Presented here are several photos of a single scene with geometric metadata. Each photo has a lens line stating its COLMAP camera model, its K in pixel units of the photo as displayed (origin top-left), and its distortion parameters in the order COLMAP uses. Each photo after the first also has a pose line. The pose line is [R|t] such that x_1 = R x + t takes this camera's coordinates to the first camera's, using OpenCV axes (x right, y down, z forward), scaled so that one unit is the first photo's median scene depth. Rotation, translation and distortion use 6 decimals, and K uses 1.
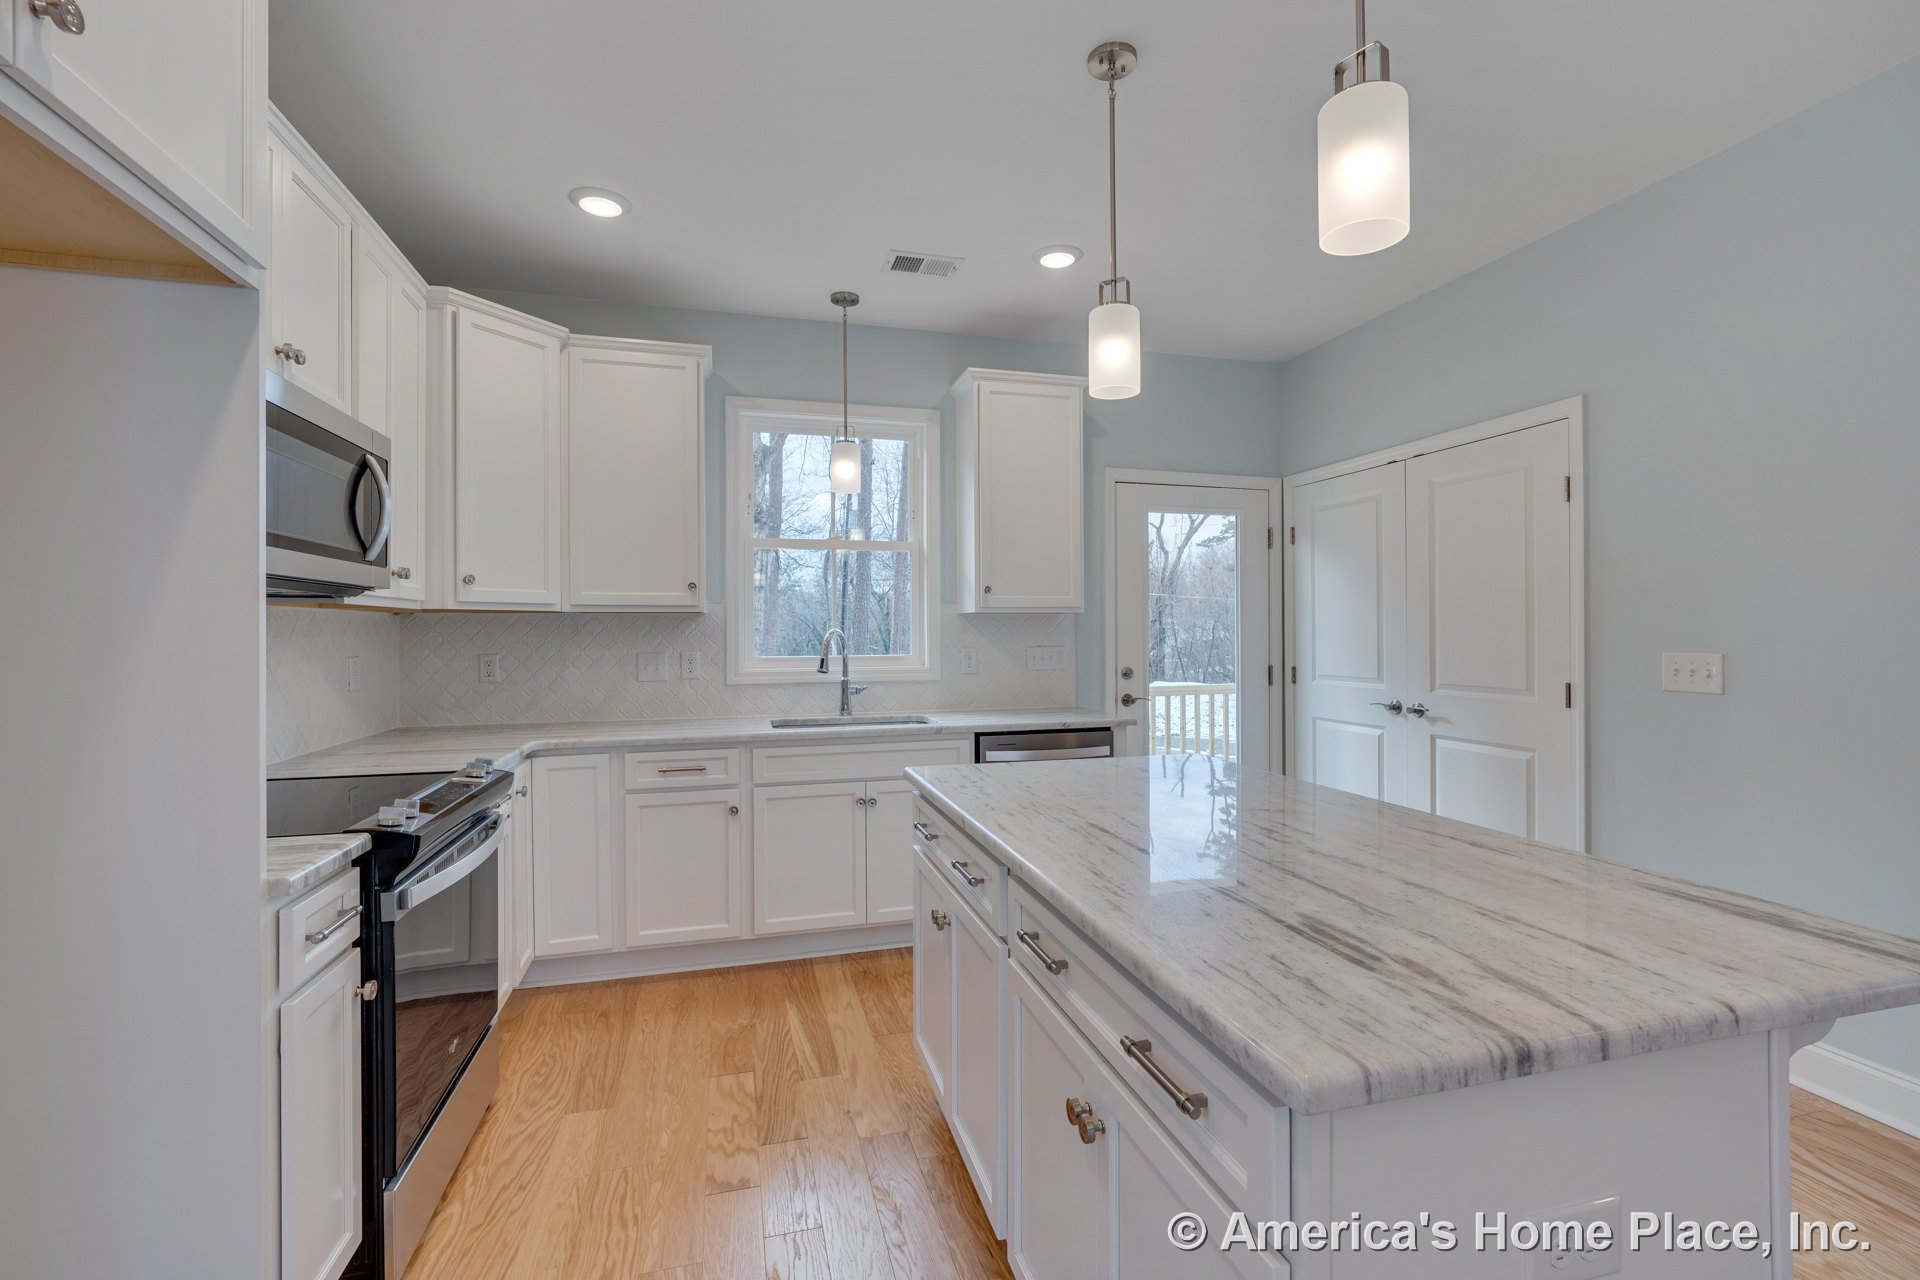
lens RADIAL K [[839.3, 0, 962.6], [0, 839.3, 629.4], [0, 0, 1]] dist [-0.004001, -0.000300]
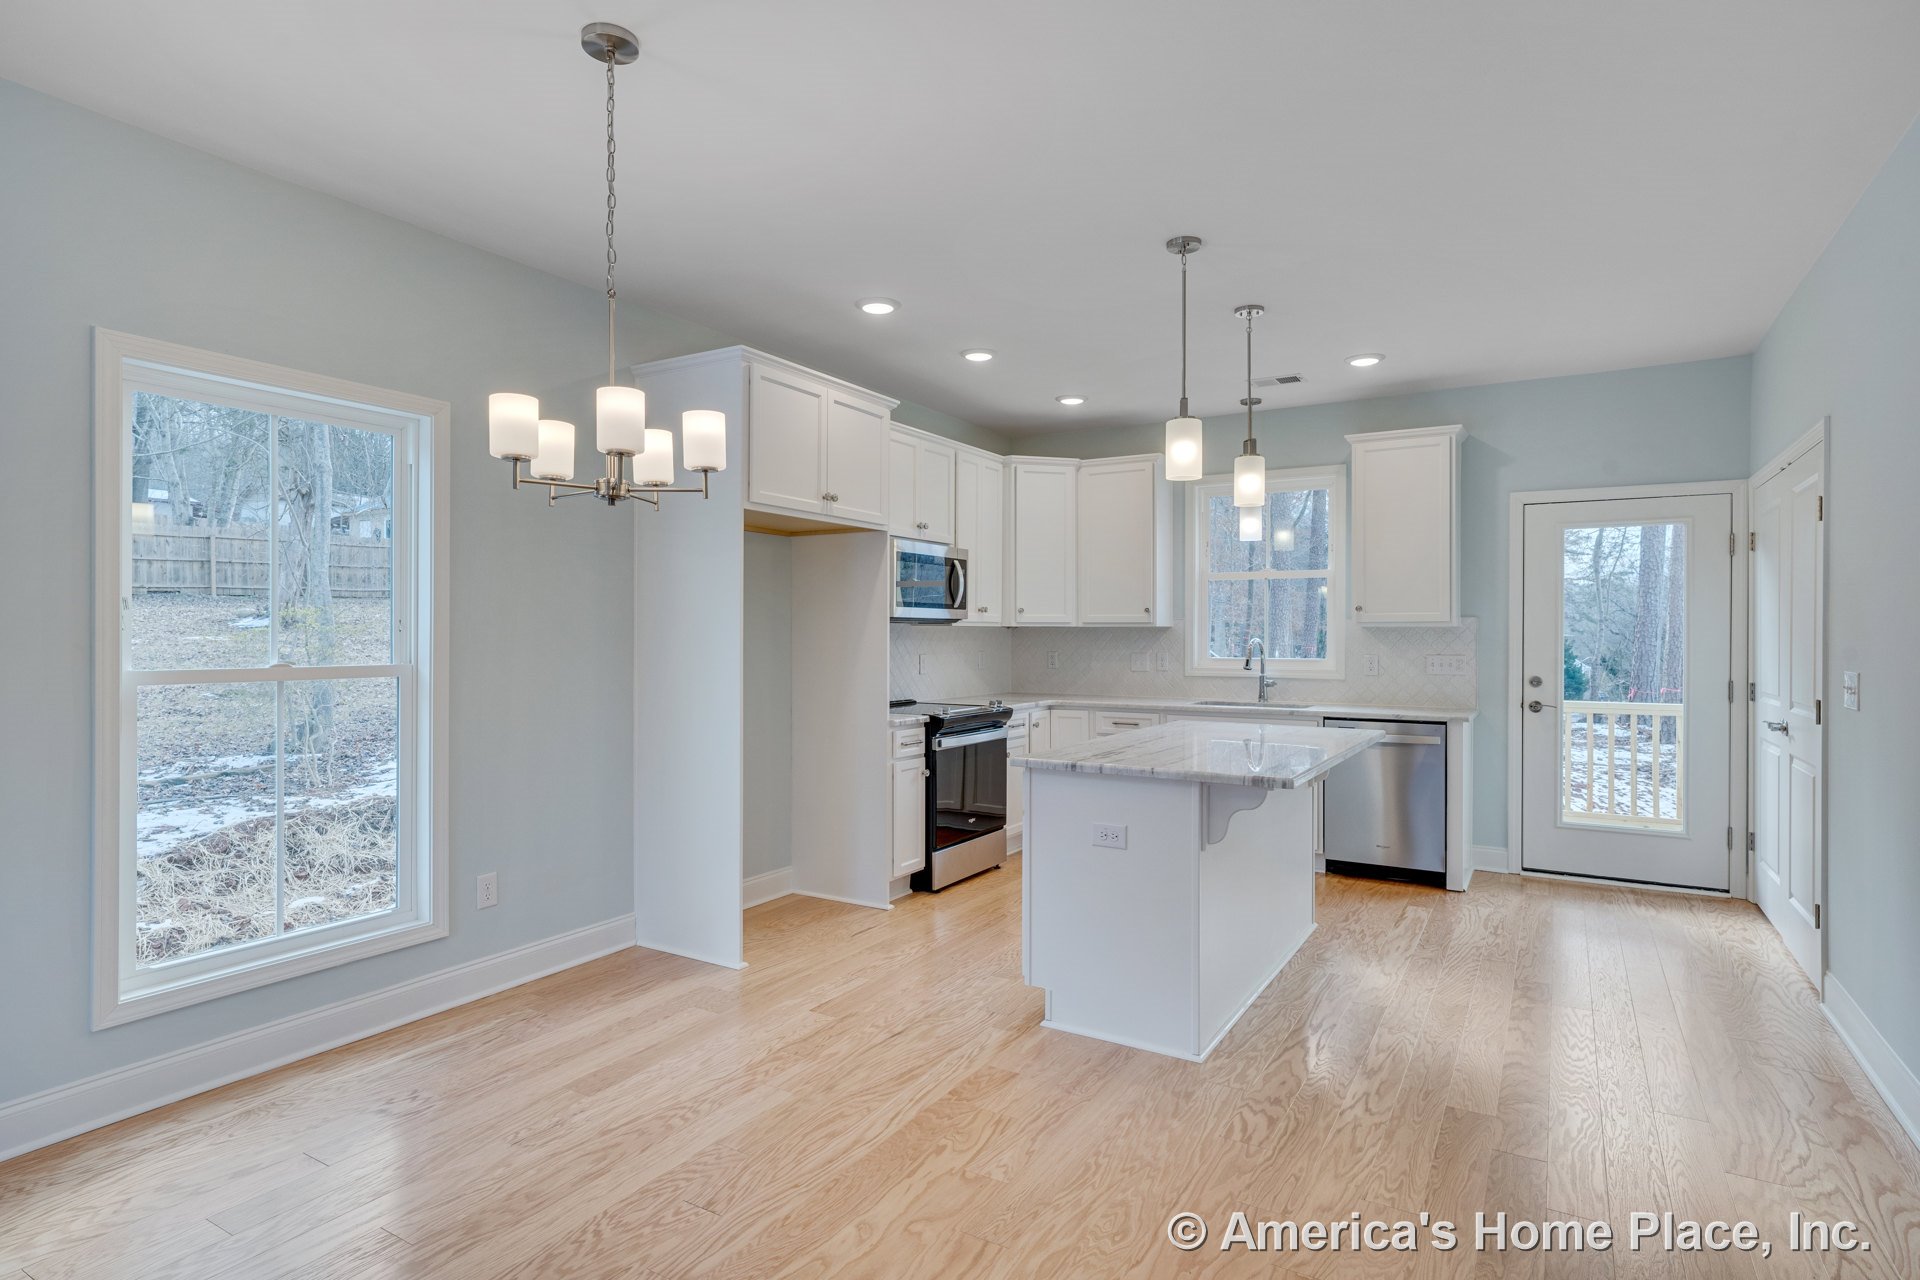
lens RADIAL K [[990.3, 0, 964.2], [0, 990.3, 636.9], [0, 0, 1]] dist [0.007804, 0.000875]
pose [[0.687121, 0.009055, -0.726486, 0.828782], [-0.003652, 0.999953, 0.009010, -0.018298], [0.726534, -0.003538, 0.687122, -0.542819]]
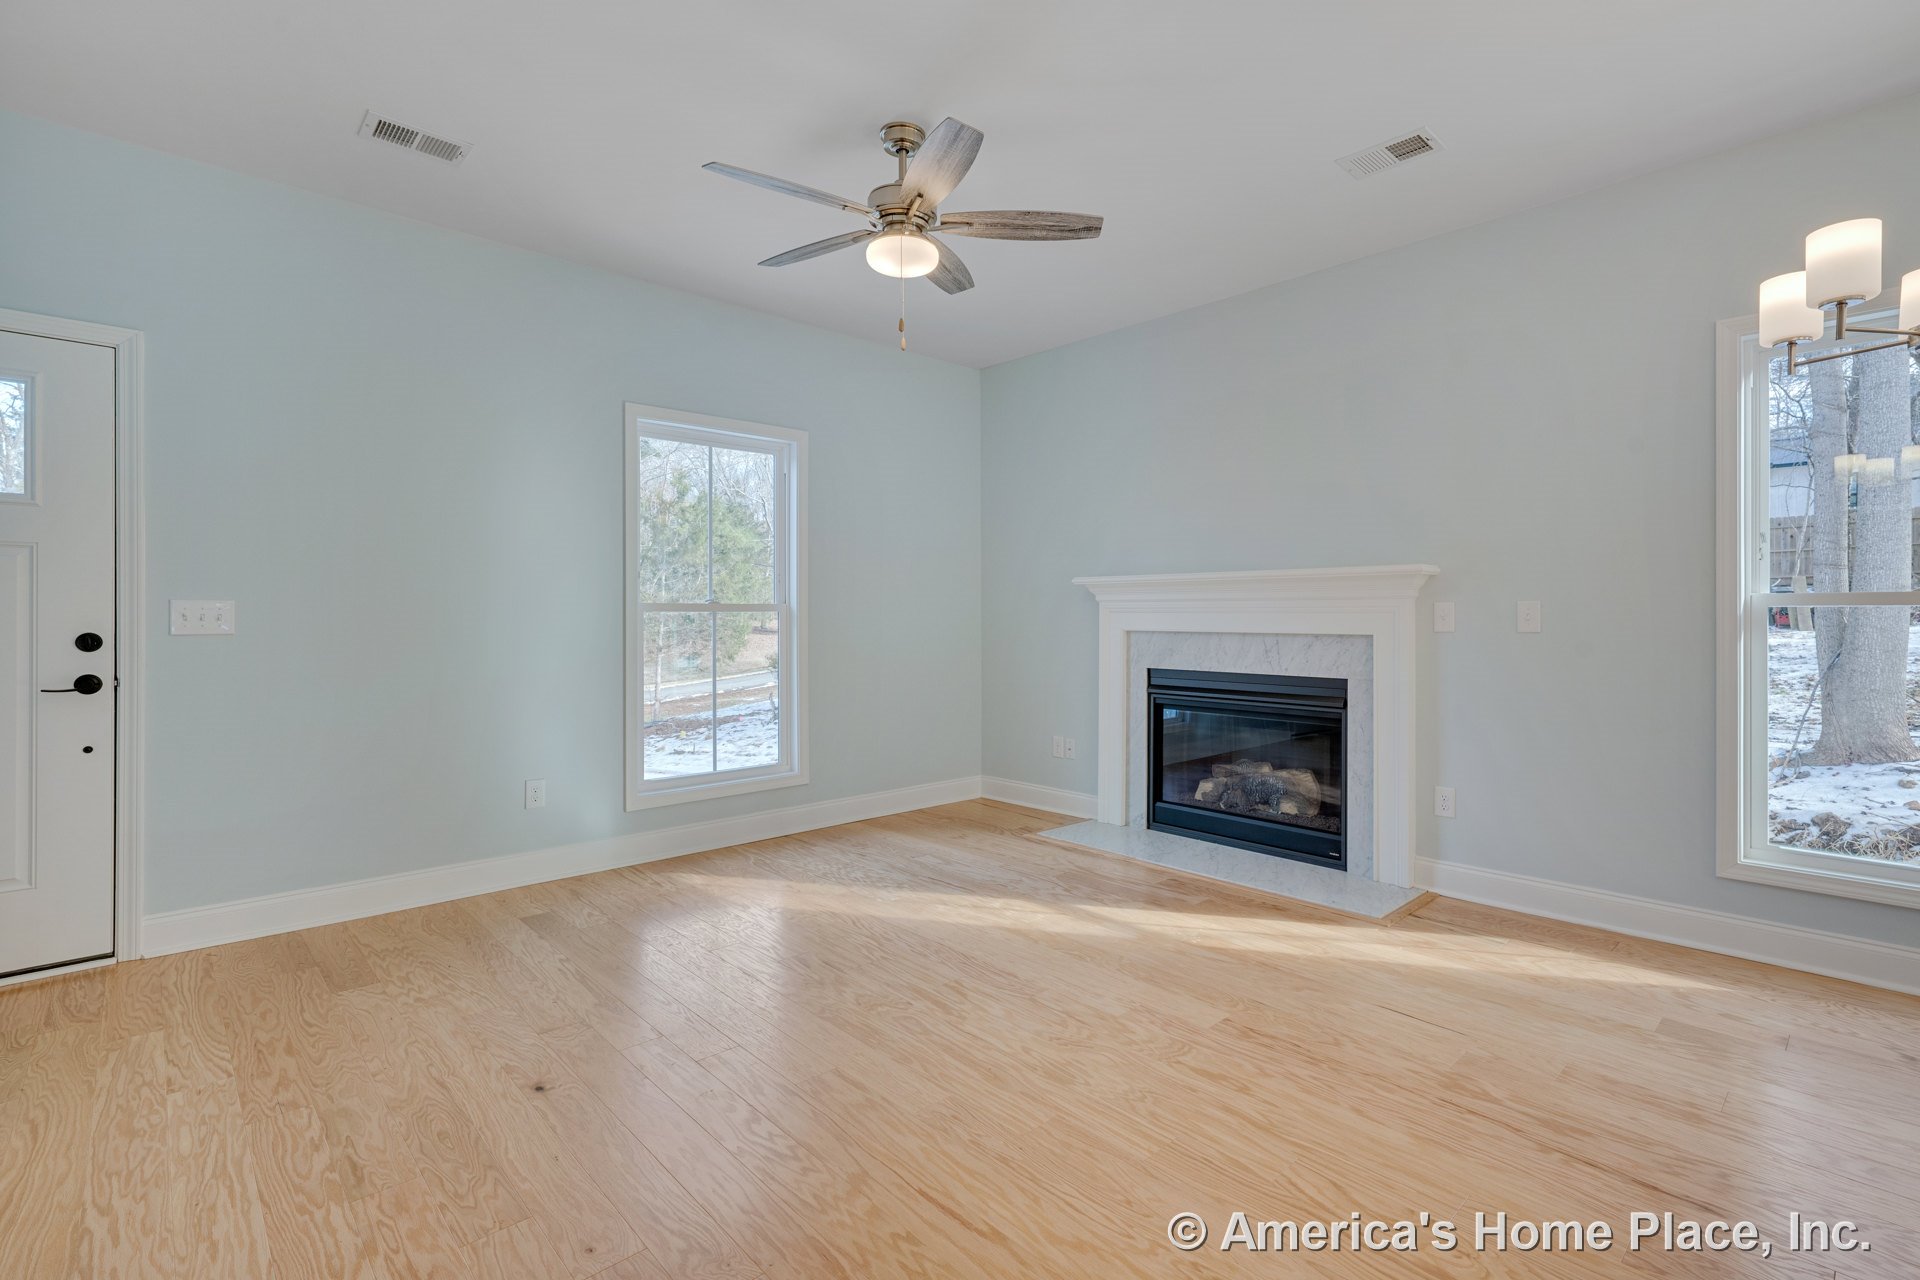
lens RADIAL K [[885.2, 0, 977.3], [0, 885.2, 616.0], [0, 0, 1]] dist [-0.003050, 0.000520]
pose [[-0.882837, 0.007195, -0.469624, 0.855841], [0.008896, 0.999959, -0.001402, 0.040714], [0.469595, -0.005415, -0.882865, -0.037653]]
